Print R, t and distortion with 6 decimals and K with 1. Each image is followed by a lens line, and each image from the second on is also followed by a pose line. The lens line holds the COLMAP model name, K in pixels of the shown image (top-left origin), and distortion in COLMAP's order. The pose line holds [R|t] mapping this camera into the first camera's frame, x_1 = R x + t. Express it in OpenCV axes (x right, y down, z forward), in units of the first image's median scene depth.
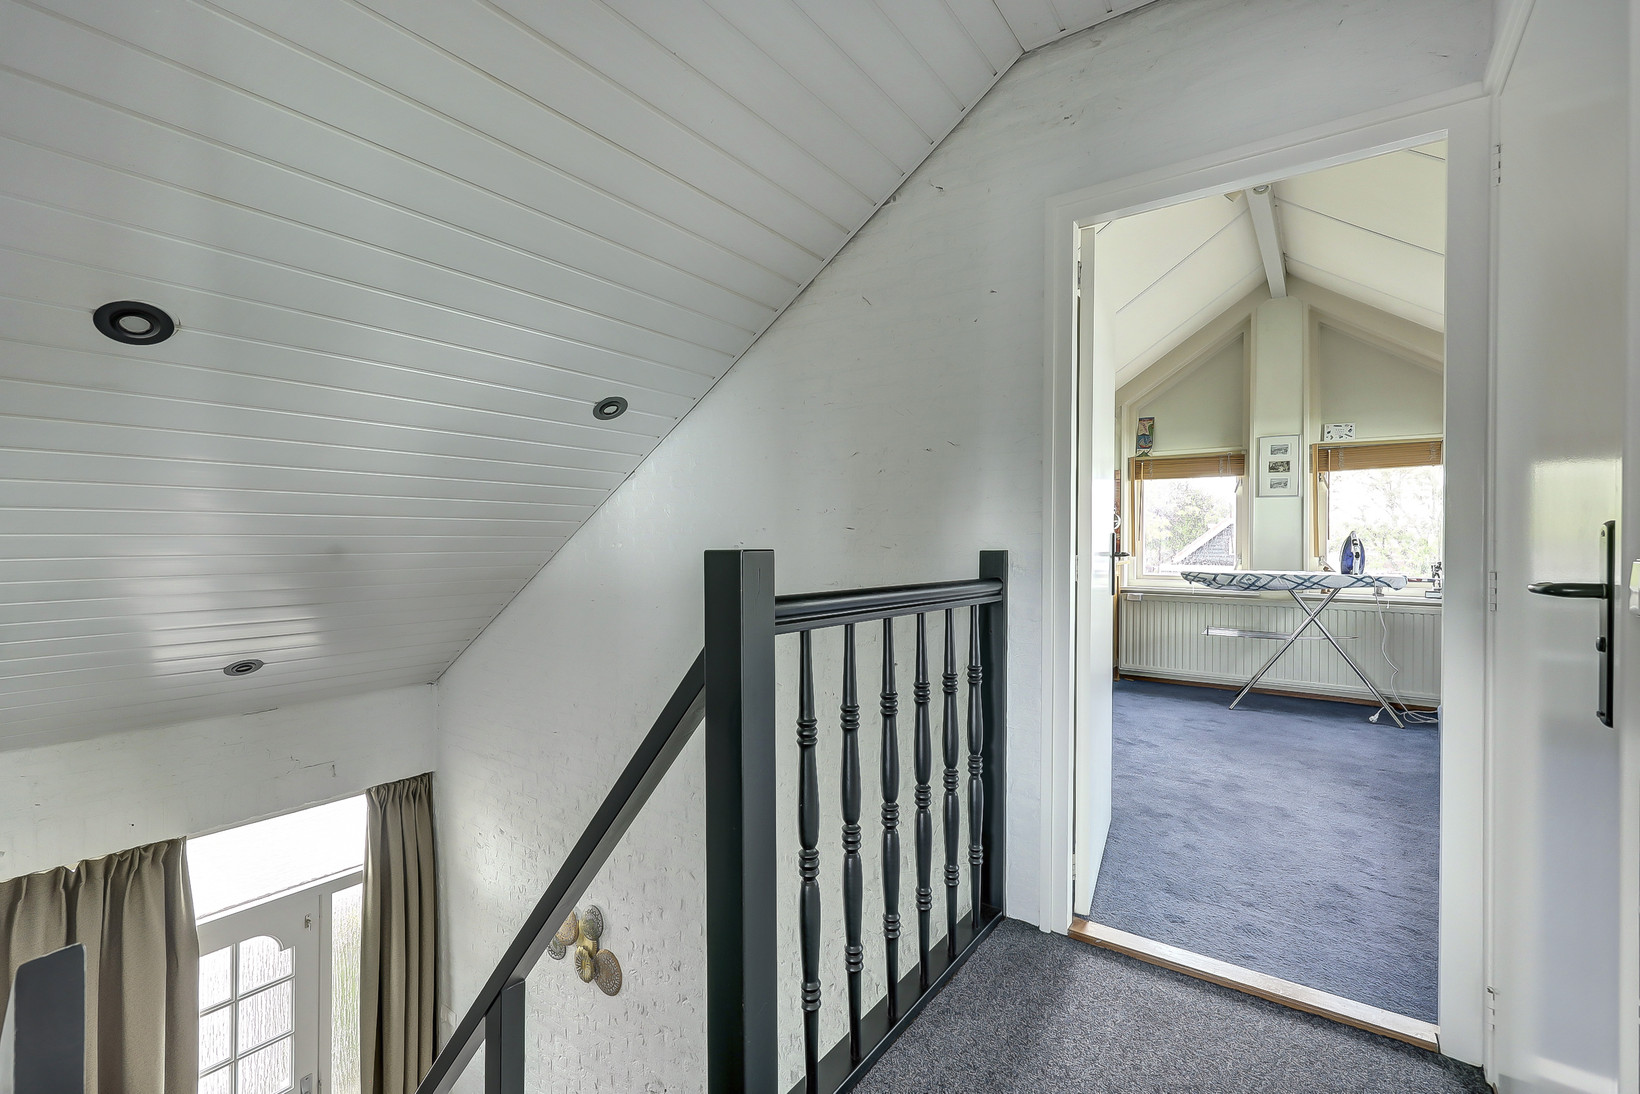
lens RADIAL K [[721.5, 0, 827.2], [0, 721.5, 540.7], [0, 0, 1]] dist [0.002272, 0.000210]
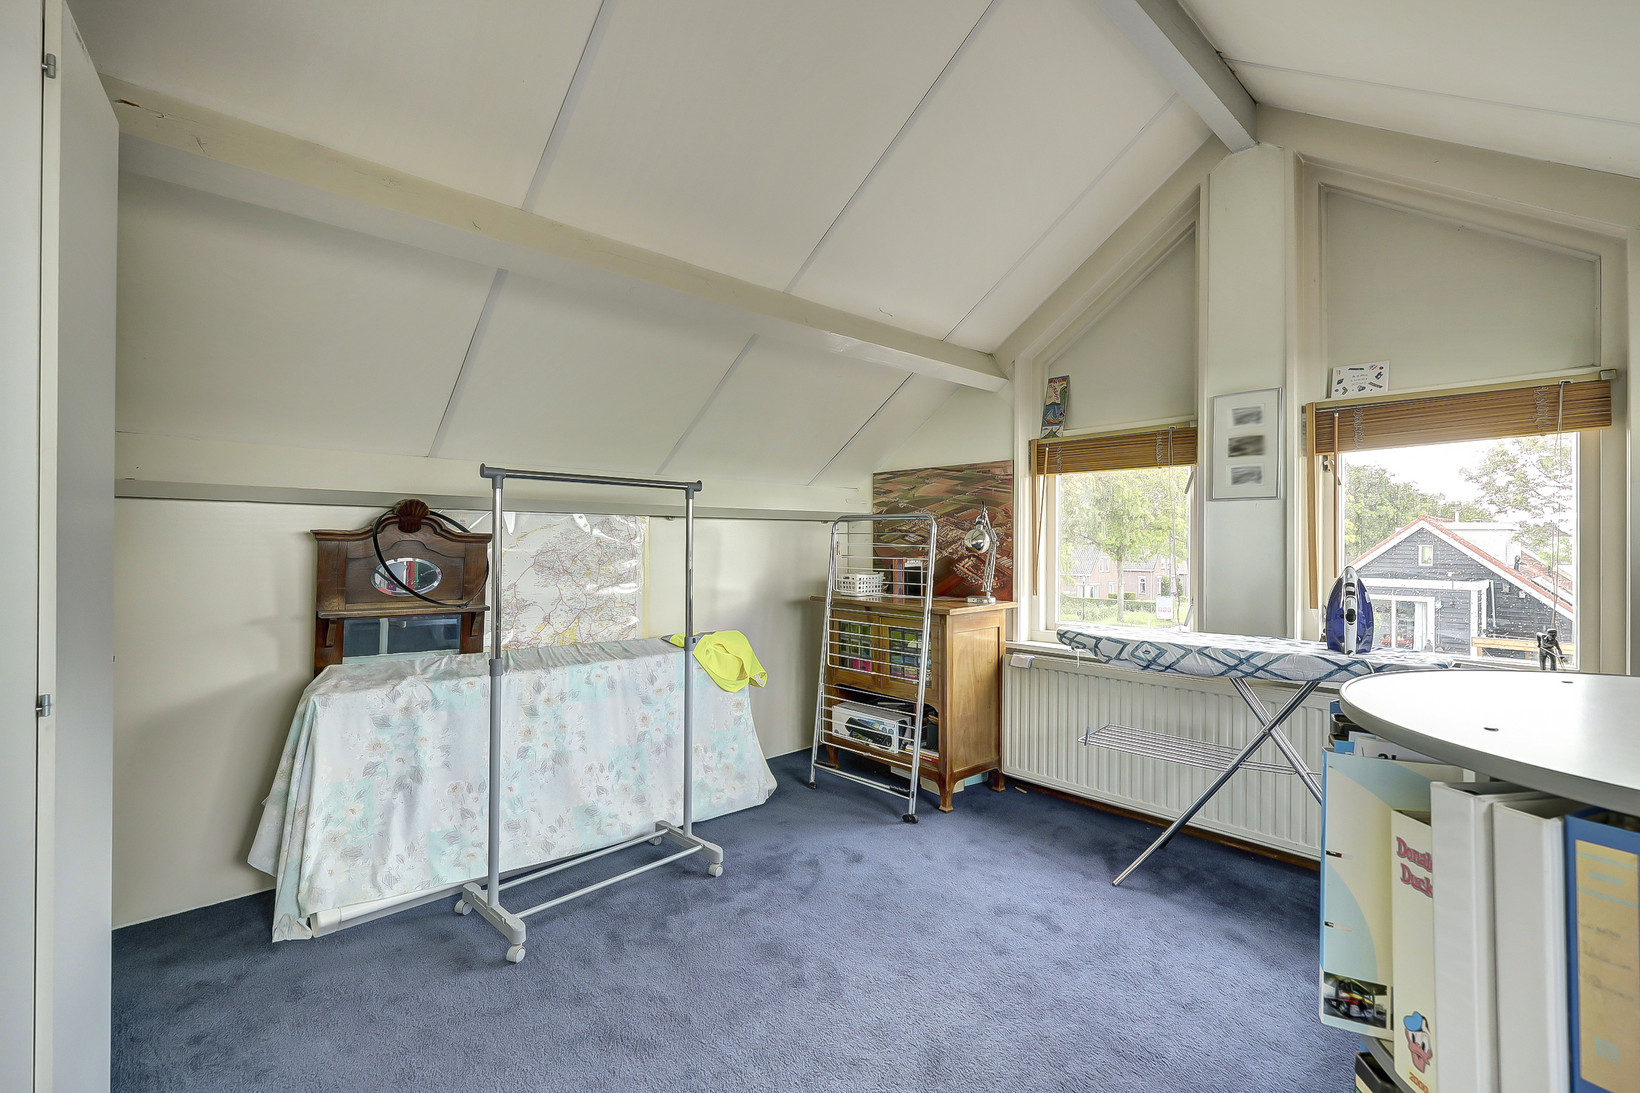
lens RADIAL K [[721.5, 0, 827.2], [0, 721.5, 540.2], [0, 0, 1]] dist [0.002272, 0.000210]
pose [[0.979399, -0.003762, -0.201900, 0.418898], [0.003278, 0.999991, -0.002731, -0.028220], [0.201908, 0.002013, 0.979402, 0.377897]]
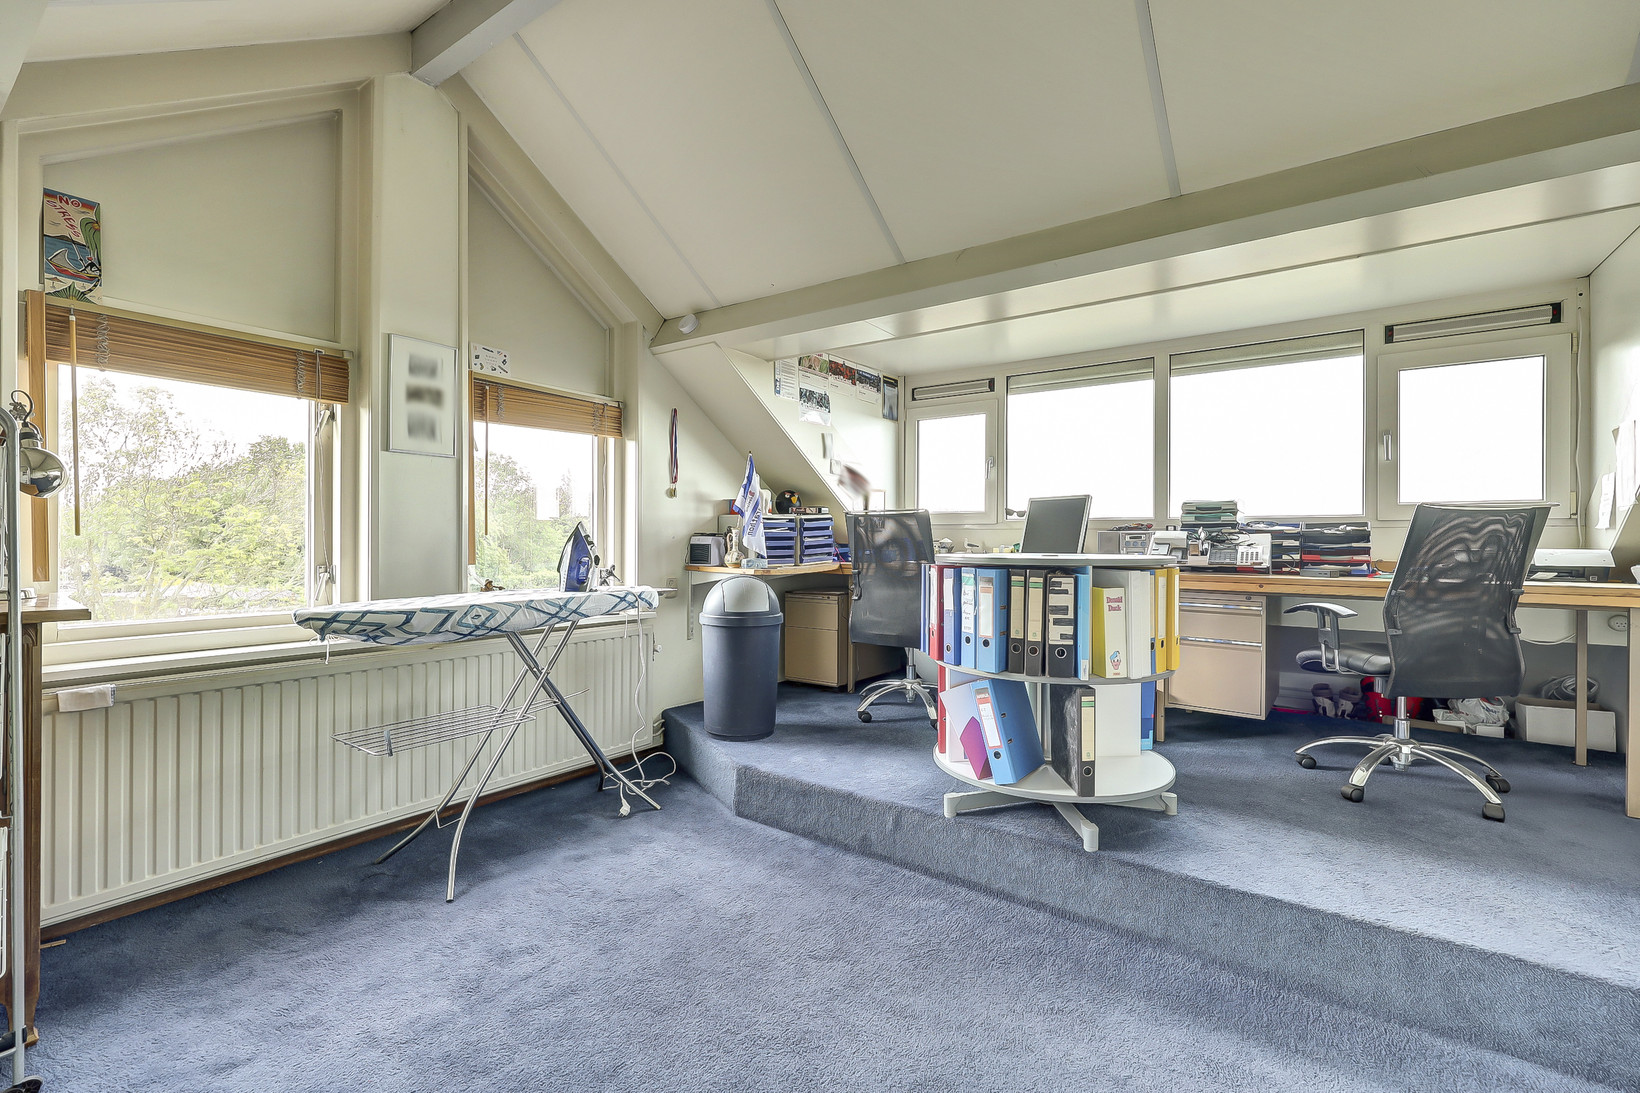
lens RADIAL K [[721.5, 0, 827.2], [0, 721.5, 540.2], [0, 0, 1]] dist [0.002272, 0.000210]
pose [[0.007425, -0.006484, 0.999951, 0.090393], [-0.009229, 0.999936, 0.006553, -0.002938], [-0.999930, -0.009277, 0.007364, 0.696721]]
